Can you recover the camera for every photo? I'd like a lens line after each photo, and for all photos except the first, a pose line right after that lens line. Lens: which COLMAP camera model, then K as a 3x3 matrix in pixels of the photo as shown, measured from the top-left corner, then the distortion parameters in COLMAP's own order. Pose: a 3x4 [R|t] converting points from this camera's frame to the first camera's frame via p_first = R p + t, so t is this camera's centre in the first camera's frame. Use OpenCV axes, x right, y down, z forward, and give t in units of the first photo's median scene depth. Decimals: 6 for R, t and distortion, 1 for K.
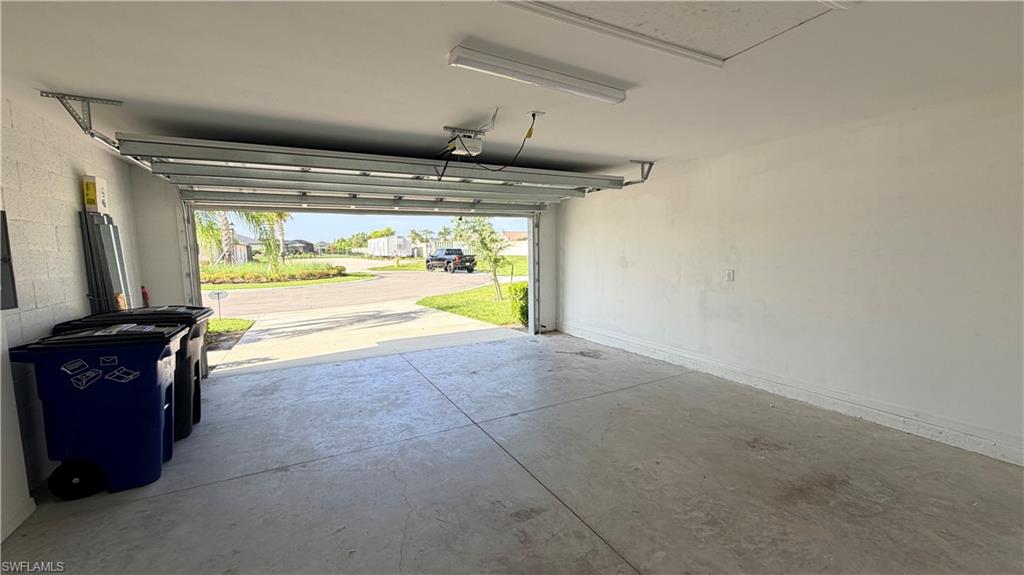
lens RADIAL K [[409.7, 0, 512.0], [0, 409.7, 287.5], [0, 0, 1]] dist [0.004366, 0.000274]
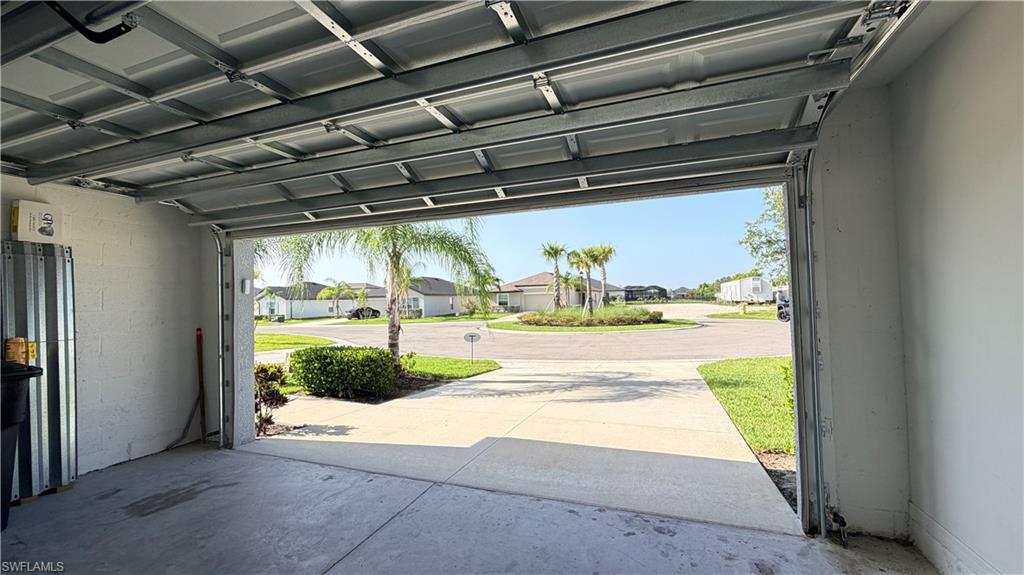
lens RADIAL K [[409.7, 0, 512.0], [0, 409.7, 287.5], [0, 0, 1]] dist [0.004366, 0.000274]
pose [[0.666471, -0.023807, -0.745151, 0.041151], [-0.059114, 0.994656, -0.084651, -0.010130], [0.743184, 0.100466, 0.661501, 0.163244]]
